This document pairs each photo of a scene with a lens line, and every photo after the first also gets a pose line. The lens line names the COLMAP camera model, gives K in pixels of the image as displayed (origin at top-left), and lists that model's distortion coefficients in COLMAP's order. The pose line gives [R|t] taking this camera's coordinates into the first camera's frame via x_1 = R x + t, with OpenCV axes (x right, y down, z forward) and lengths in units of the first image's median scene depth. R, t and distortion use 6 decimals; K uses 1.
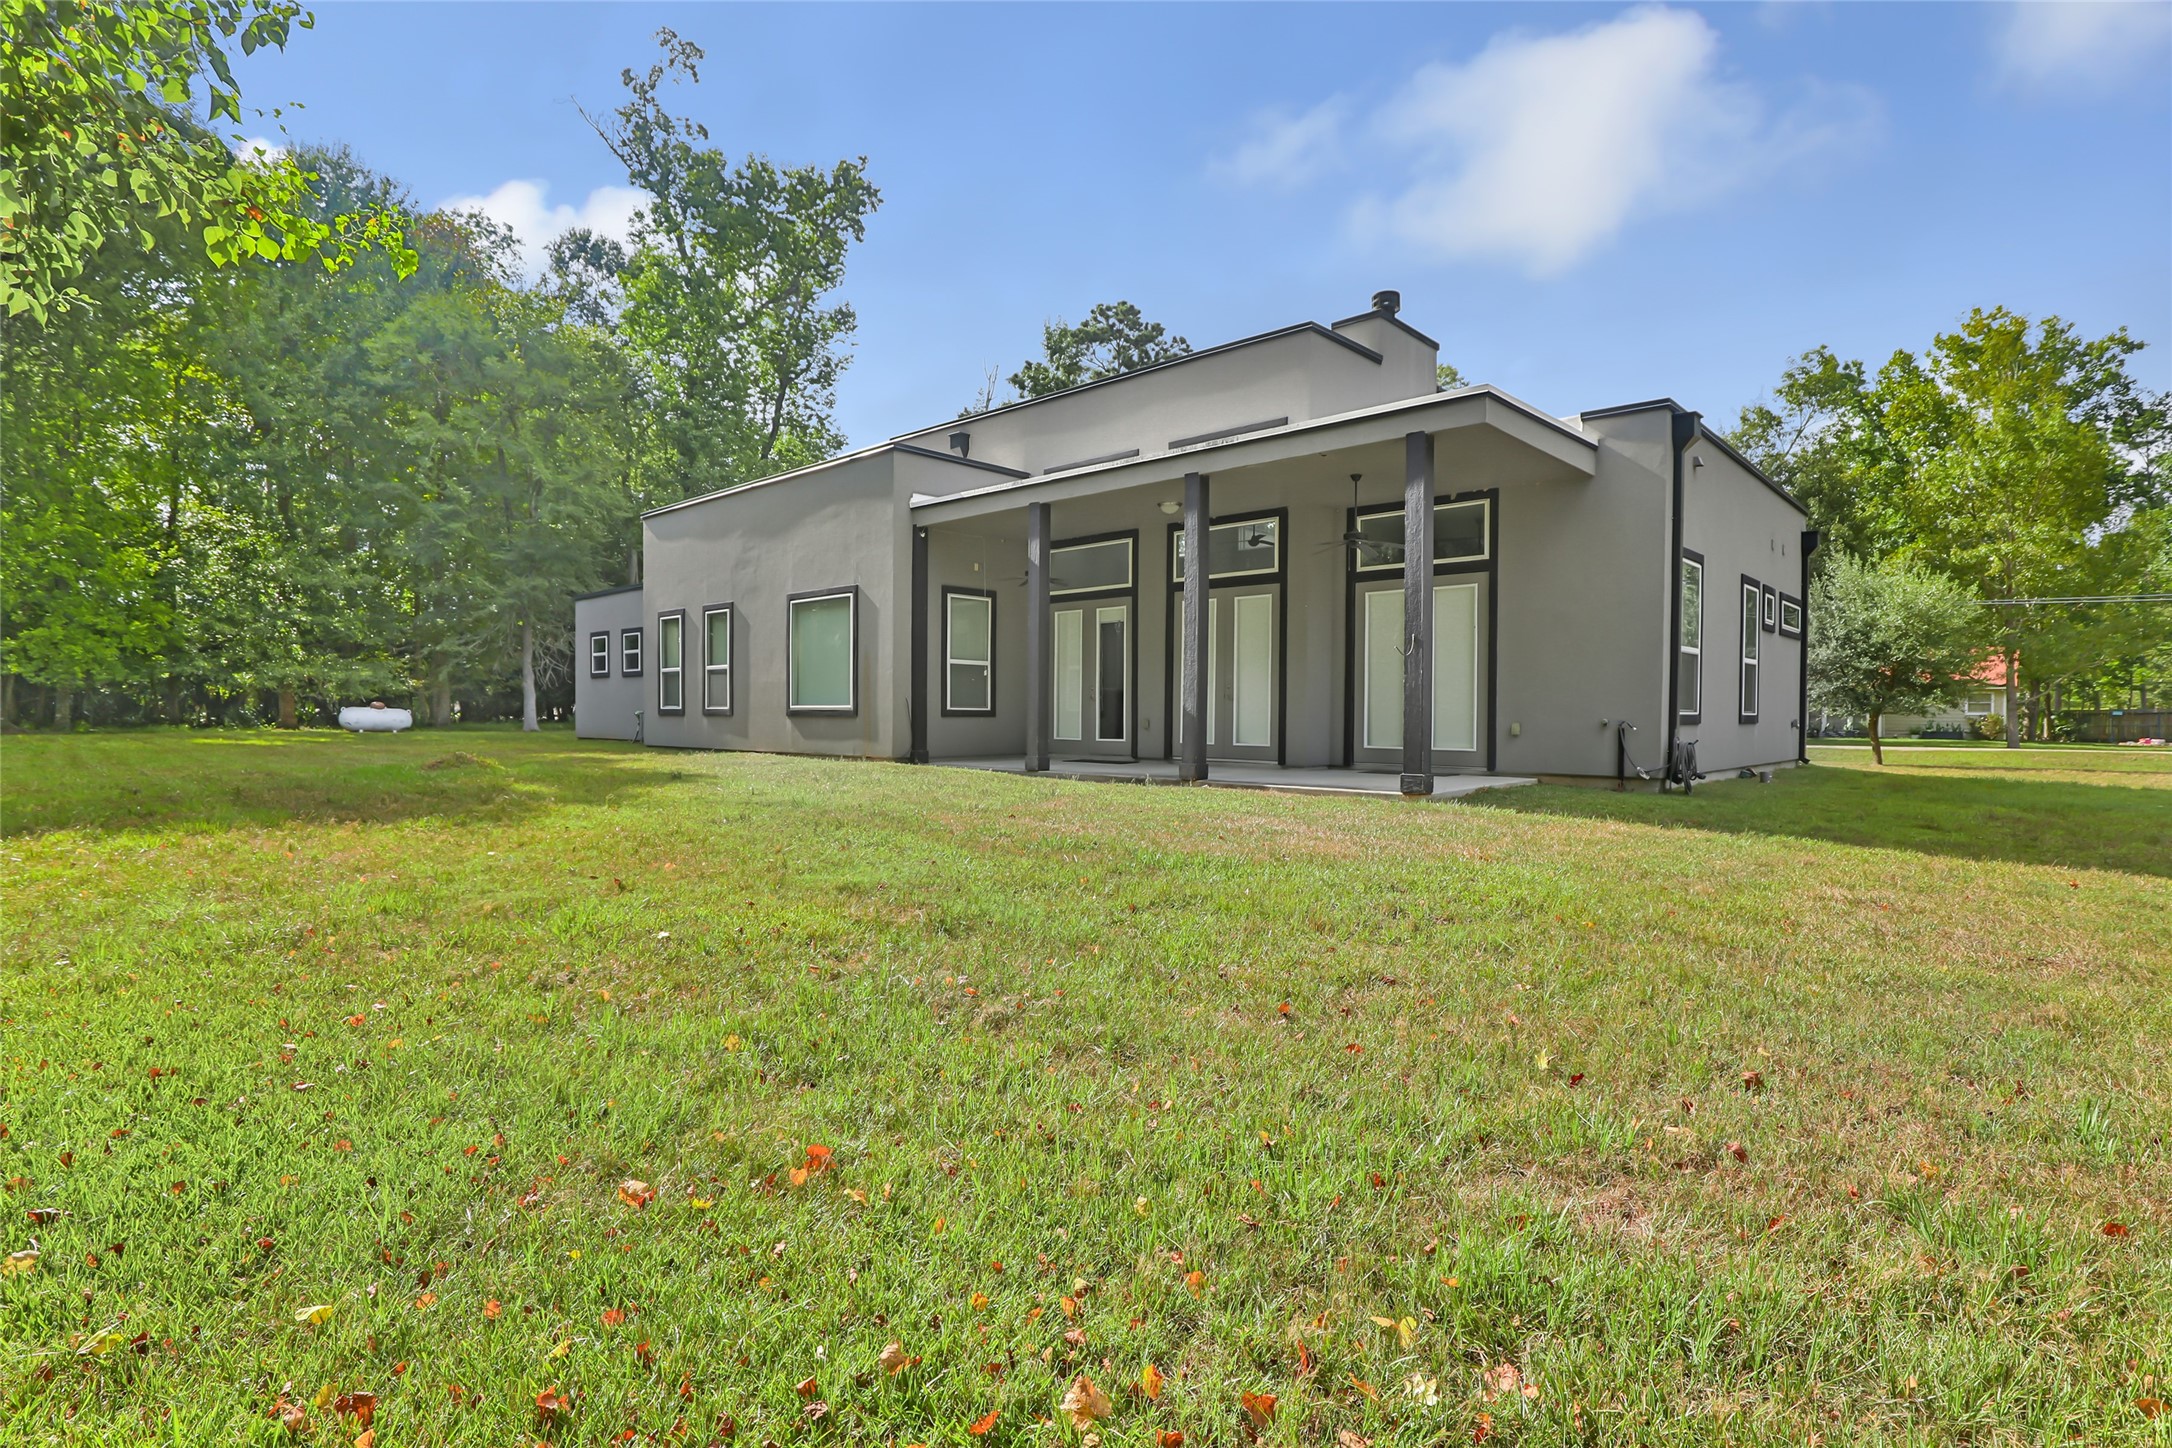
lens RADIAL K [[1059.8, 0, 1085.8], [0, 1059.8, 720.2], [0, 0, 1]] dist [-0.031767, -0.000415]
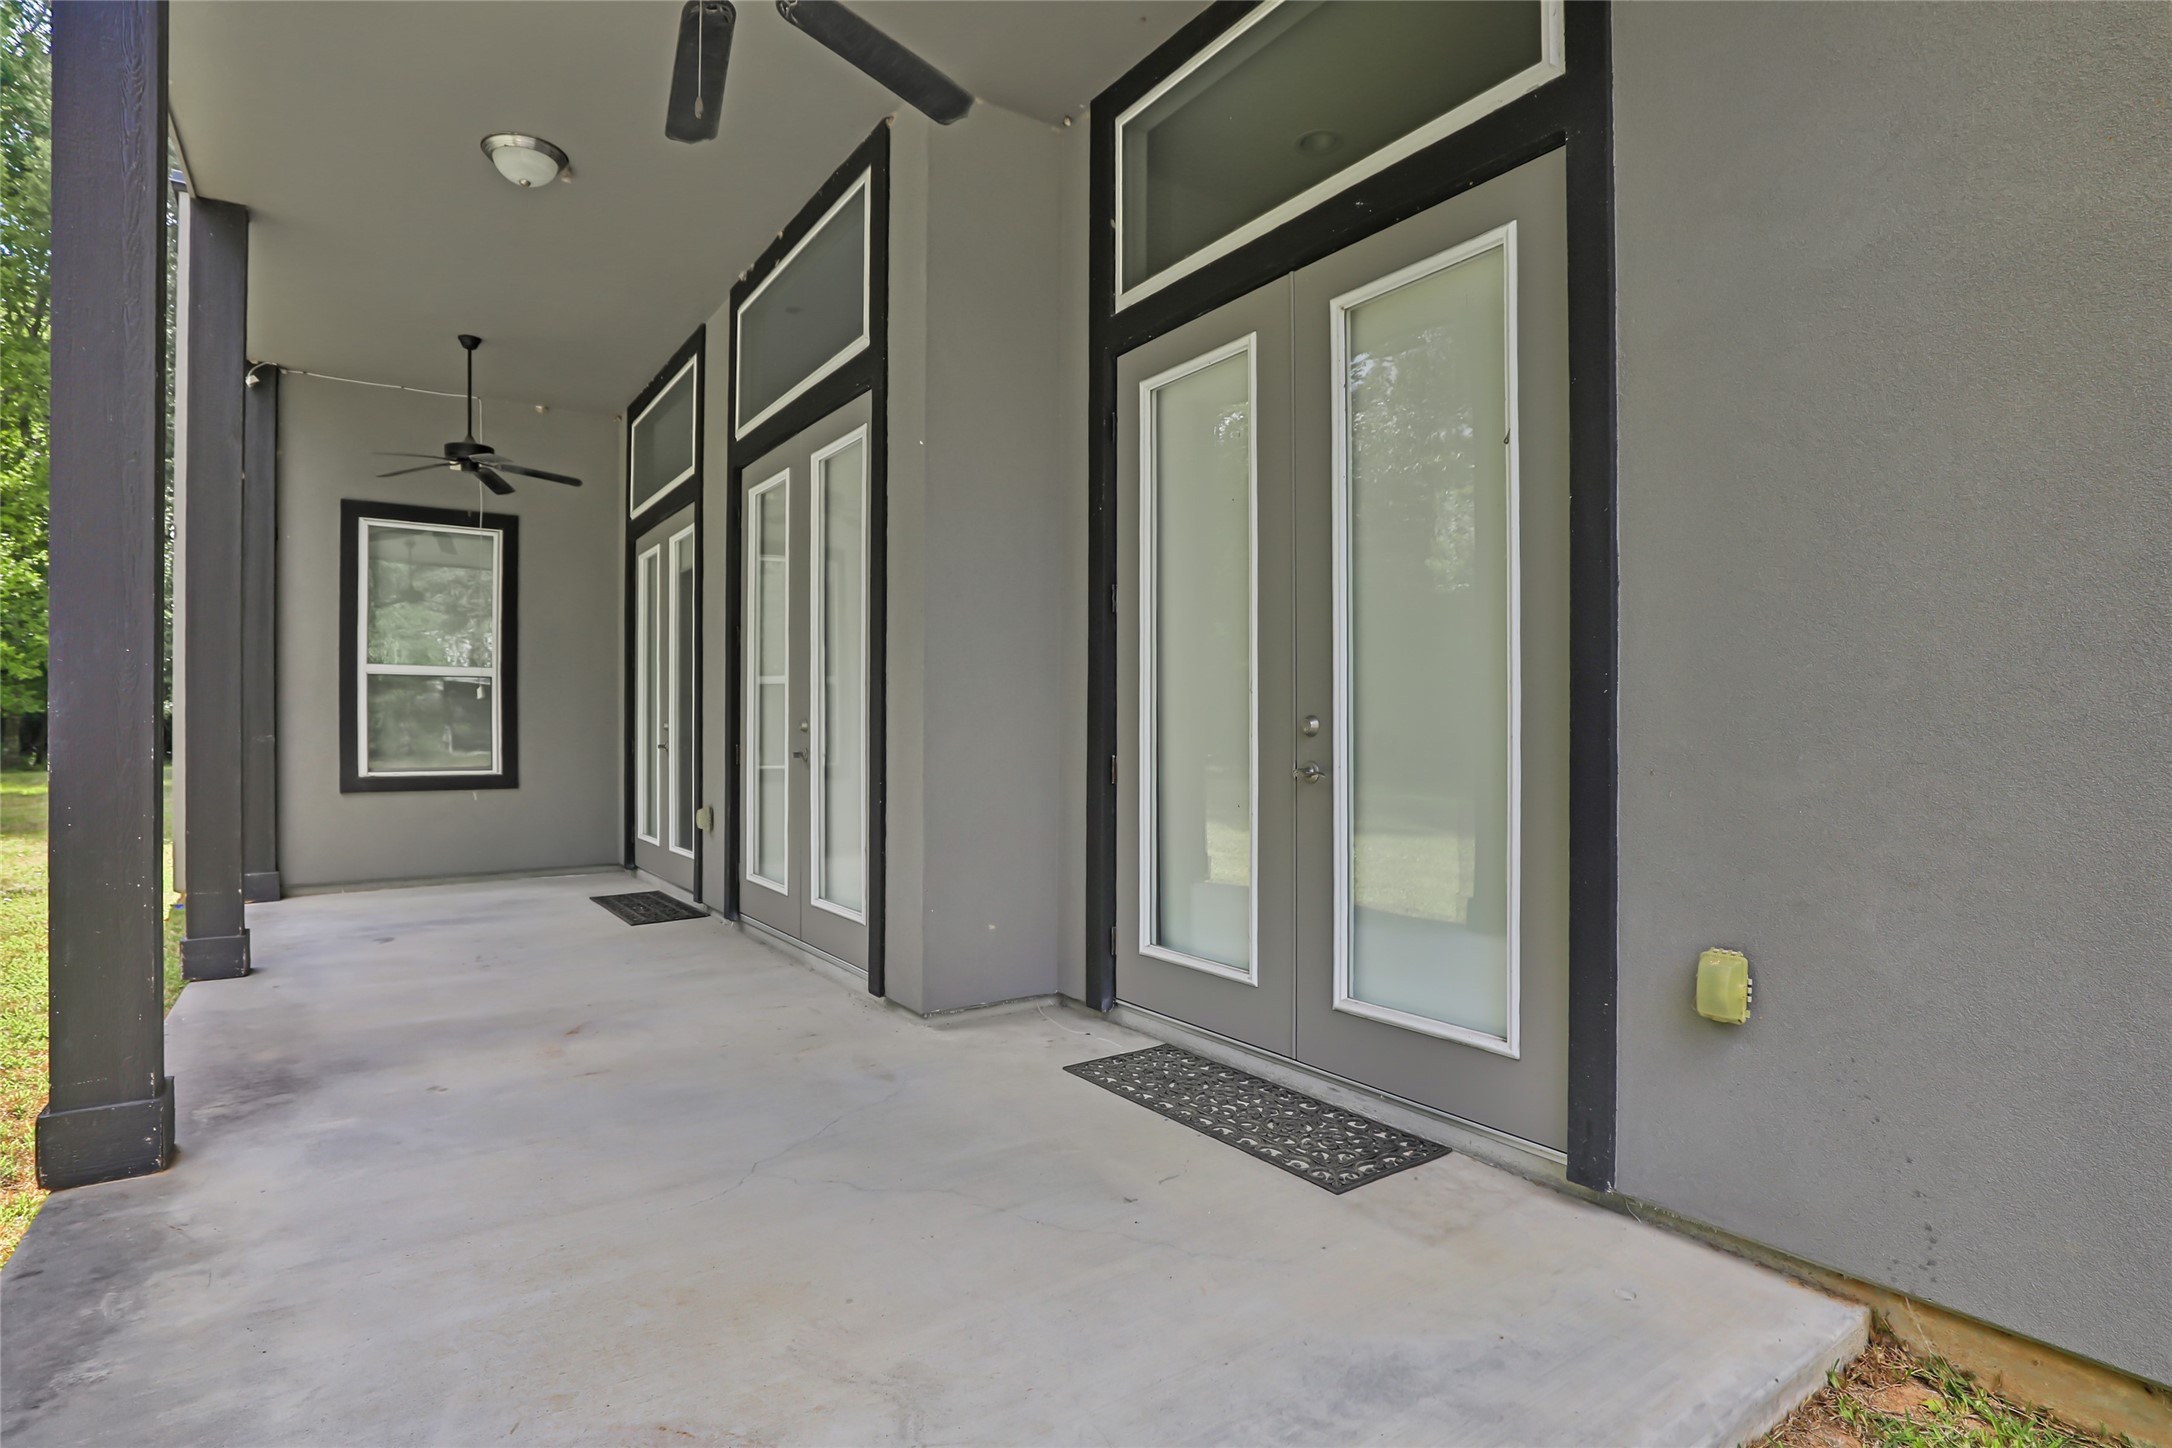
lens RADIAL K [[1059.8, 0, 1085.4], [0, 1059.8, 729.4], [0, 0, 1]] dist [-0.031767, -0.000415]
pose [[0.975871, -0.003754, -0.218314, 0.269409], [0.001579, 0.999947, -0.010133, -0.024765], [0.218340, 0.009543, 0.975826, 0.635652]]
